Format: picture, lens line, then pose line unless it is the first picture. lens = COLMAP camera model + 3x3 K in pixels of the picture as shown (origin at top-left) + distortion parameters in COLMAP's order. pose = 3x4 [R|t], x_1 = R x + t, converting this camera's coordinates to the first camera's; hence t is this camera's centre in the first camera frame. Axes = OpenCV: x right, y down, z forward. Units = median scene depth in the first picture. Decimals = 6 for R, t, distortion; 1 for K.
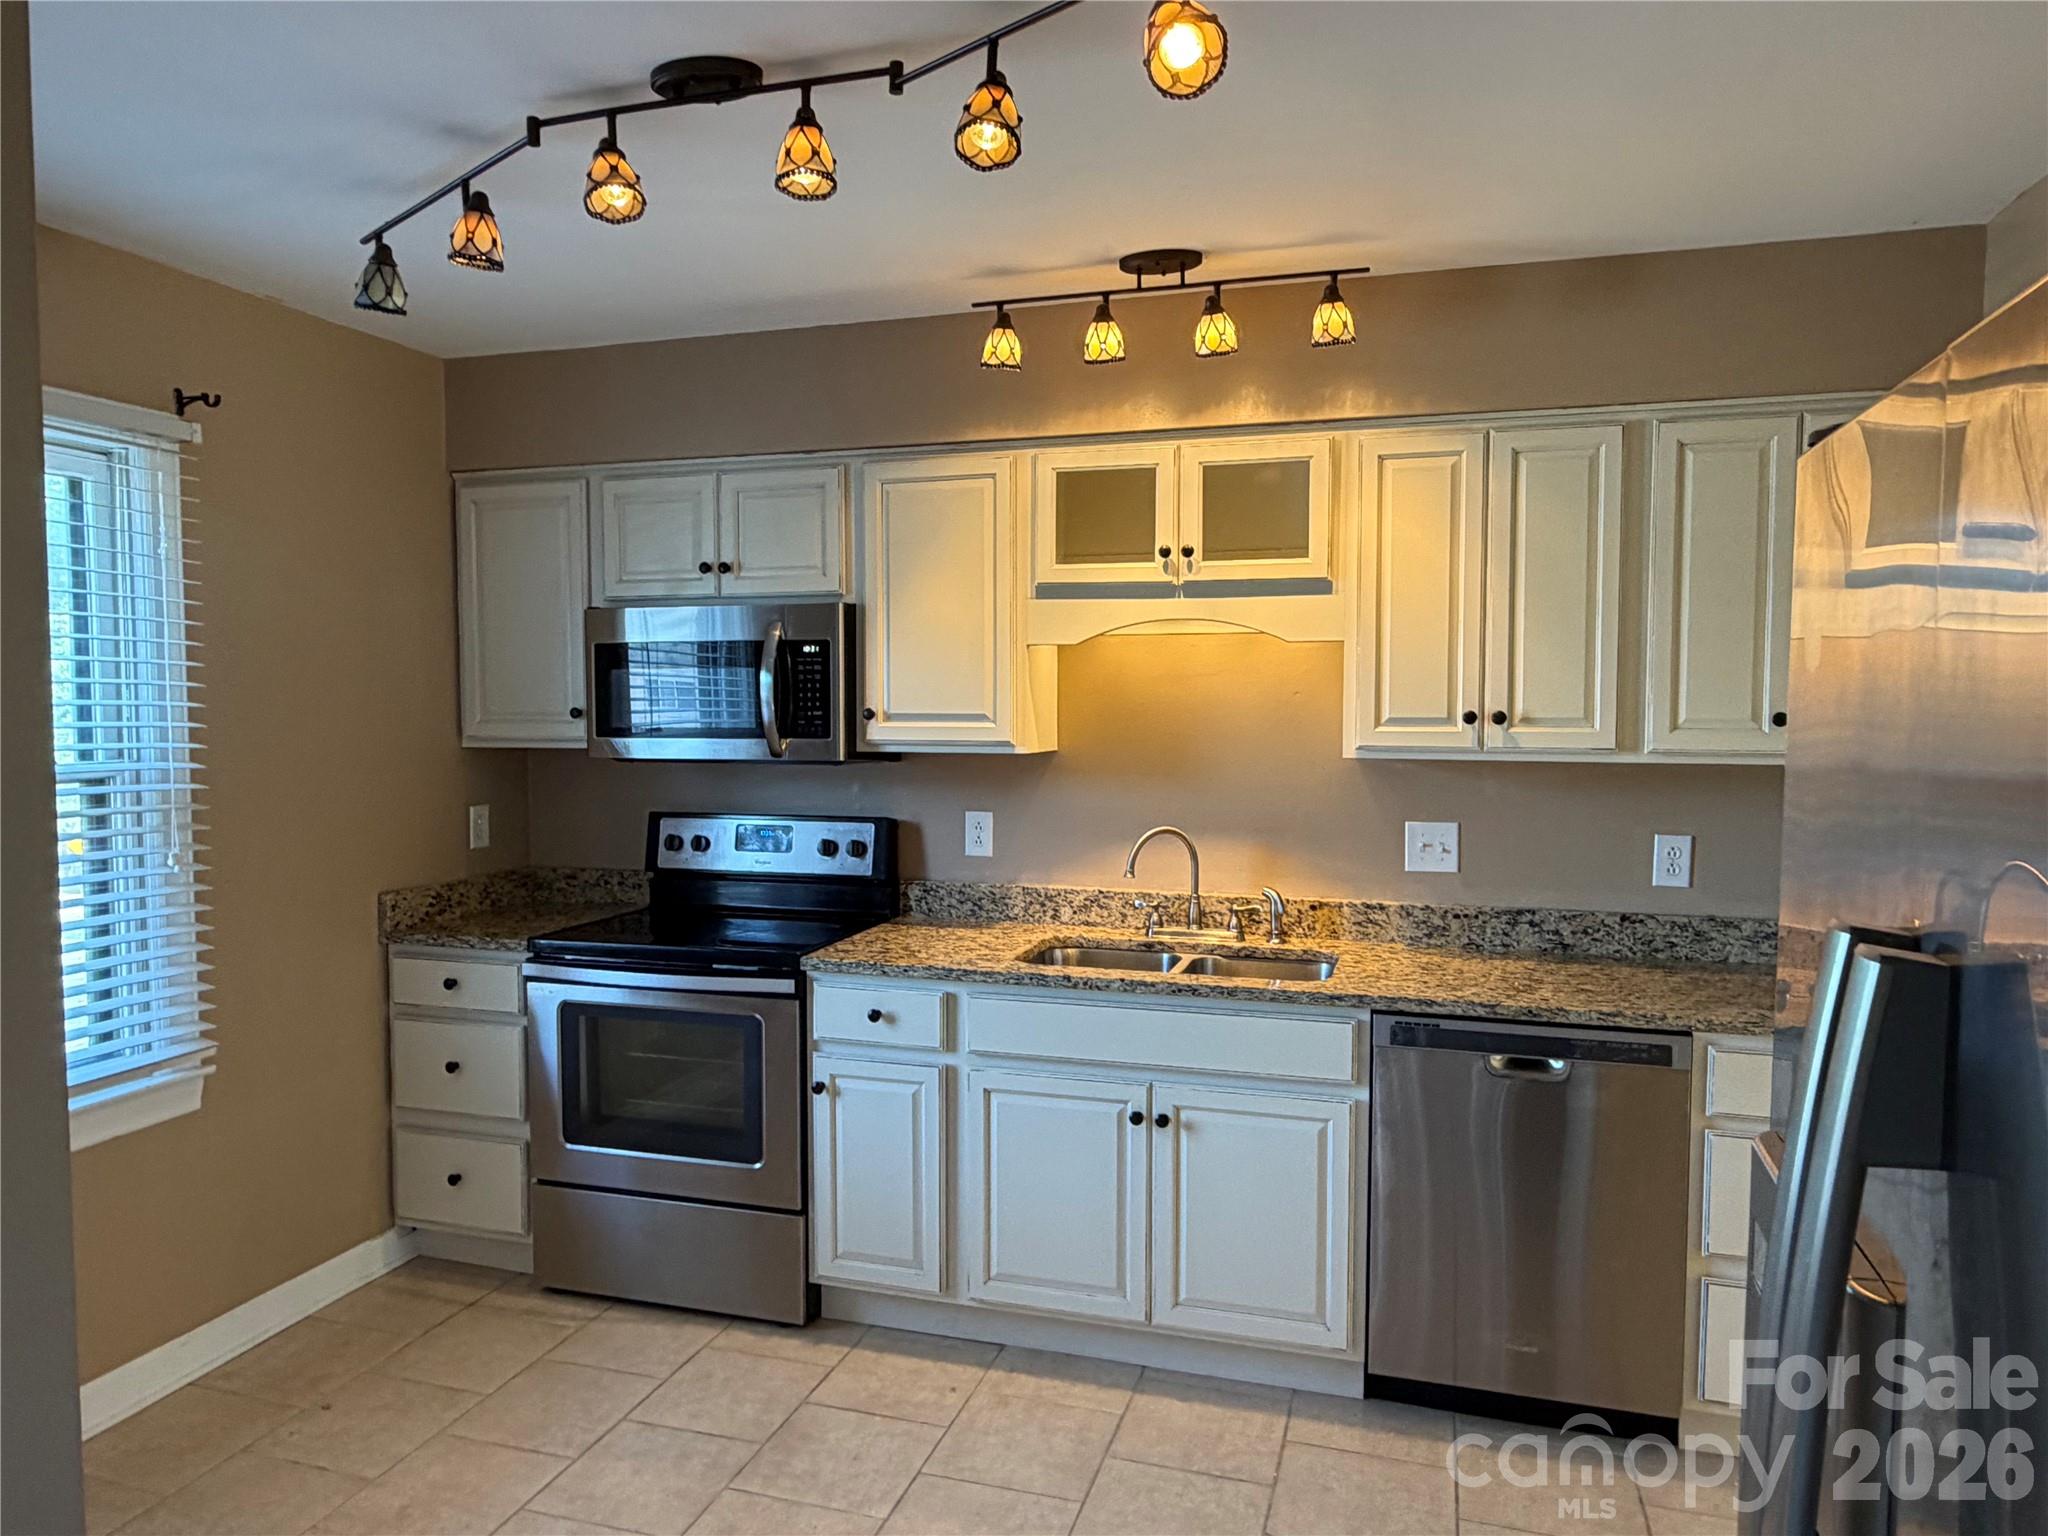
lens RADIAL K [[1354.5, 0, 990.3], [0, 1354.5, 766.7], [0, 0, 1]] dist [0.007818, 0.000848]
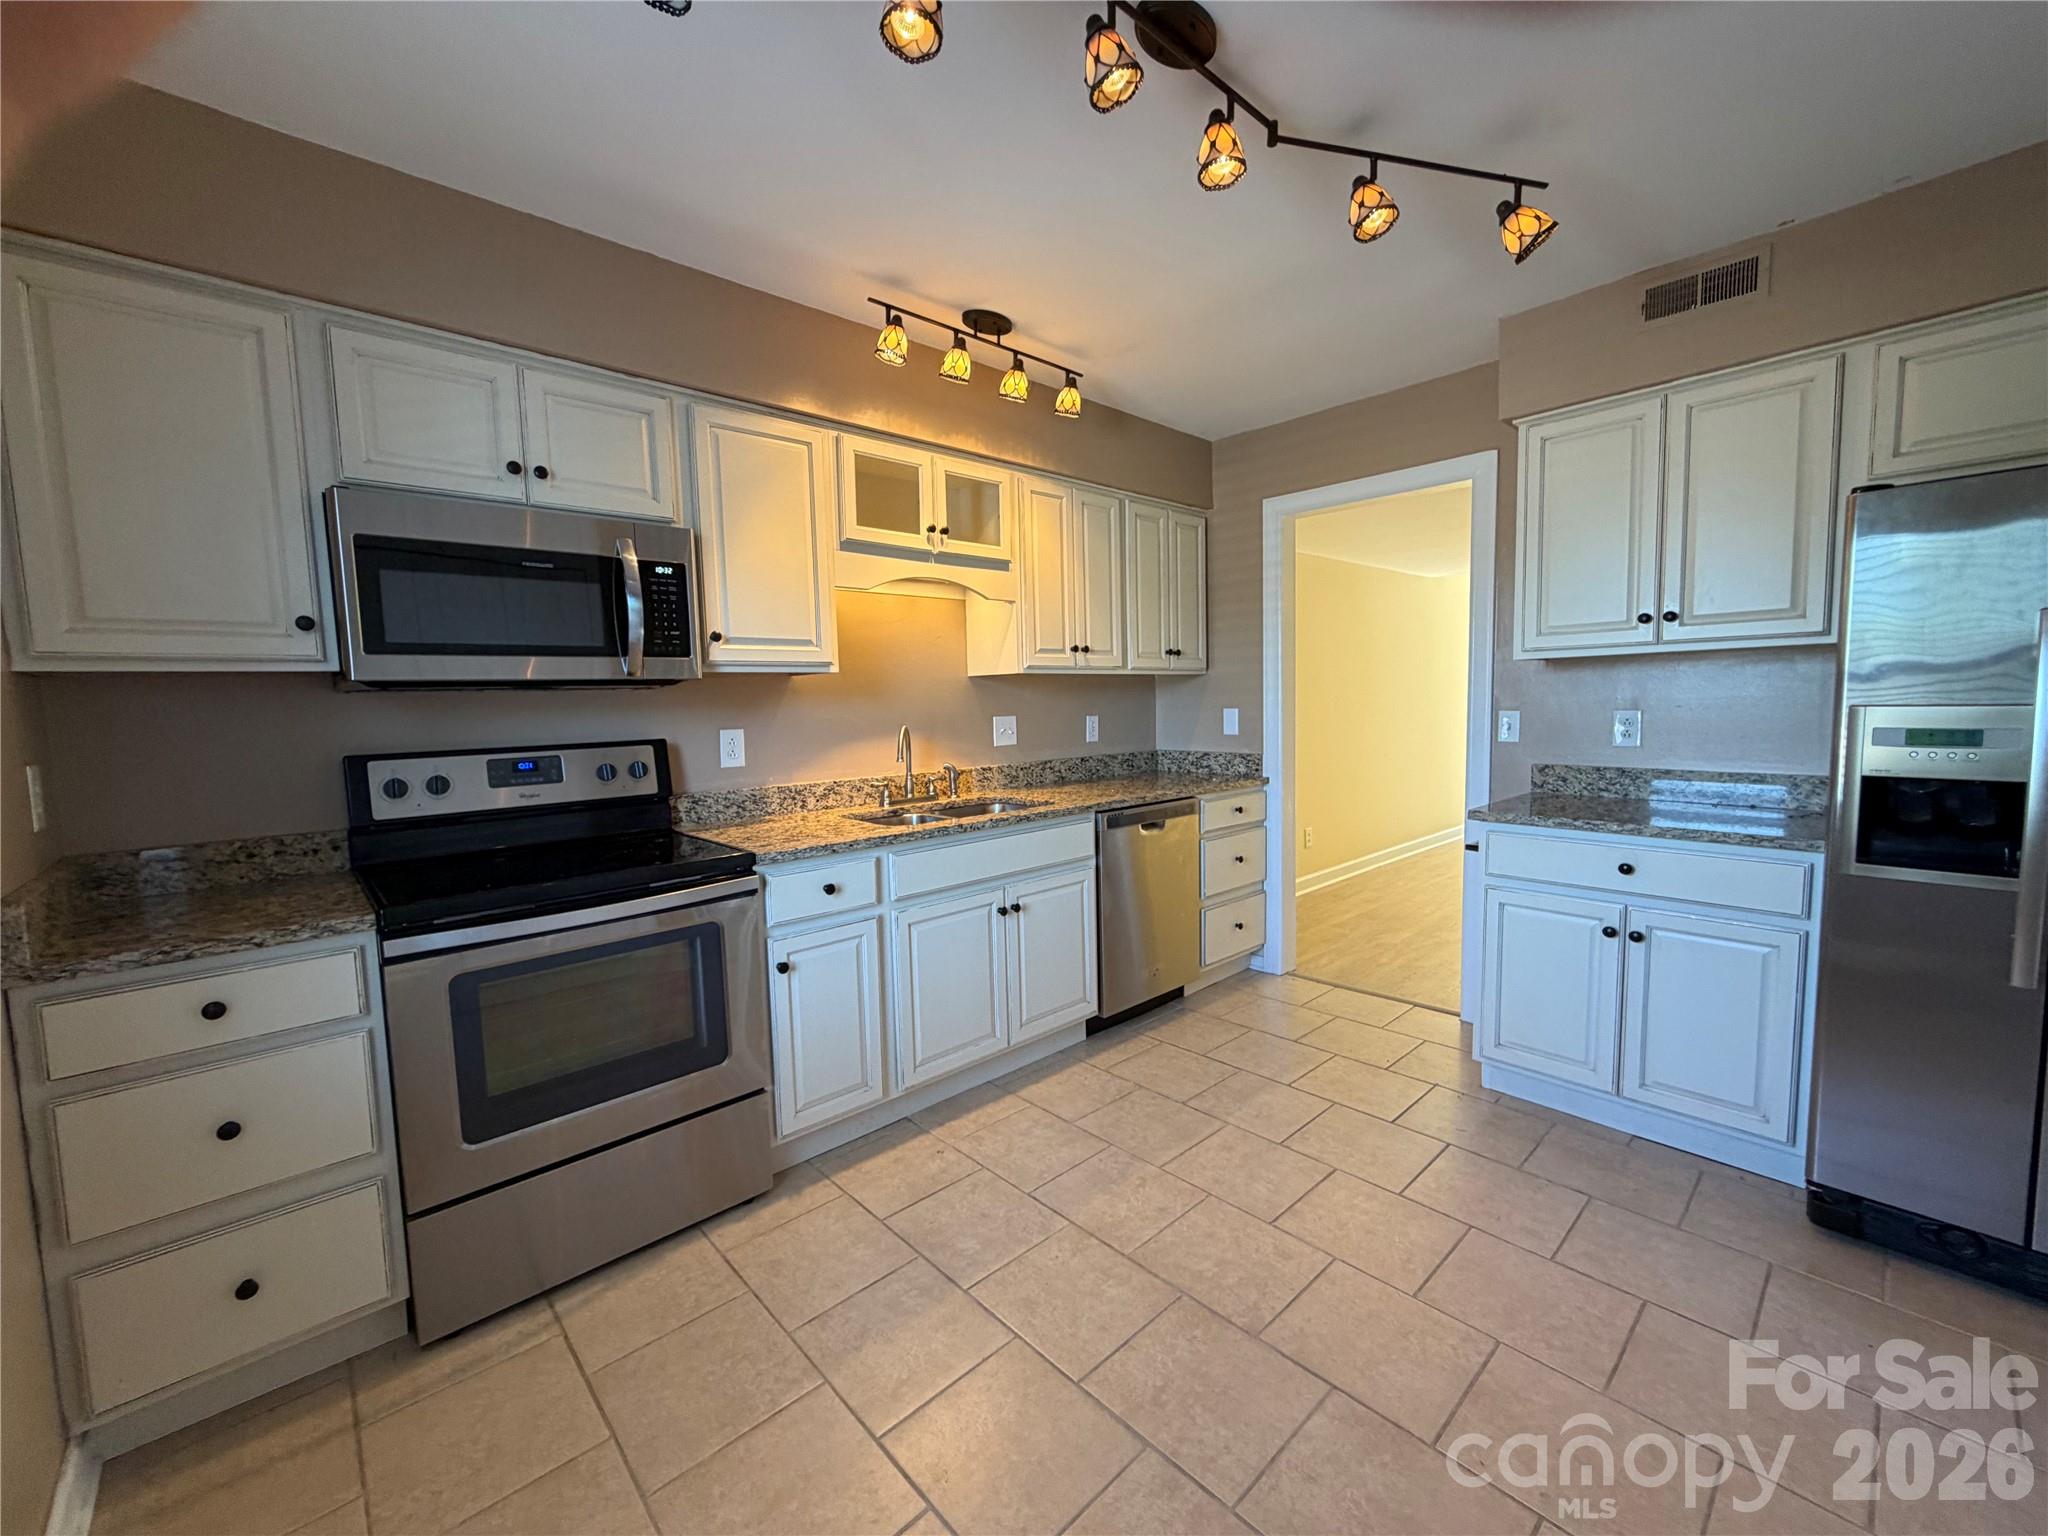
lens RADIAL K [[814.6, 0, 1023.4], [0, 814.6, 762.9], [0, 0, 1]] dist [-0.002727, 0.000092]
pose [[0.499440, -0.081644, 0.862493, -0.550147], [0.067385, 0.996194, 0.055279, 0.044181], [-0.863724, 0.030511, 0.503041, 0.461697]]
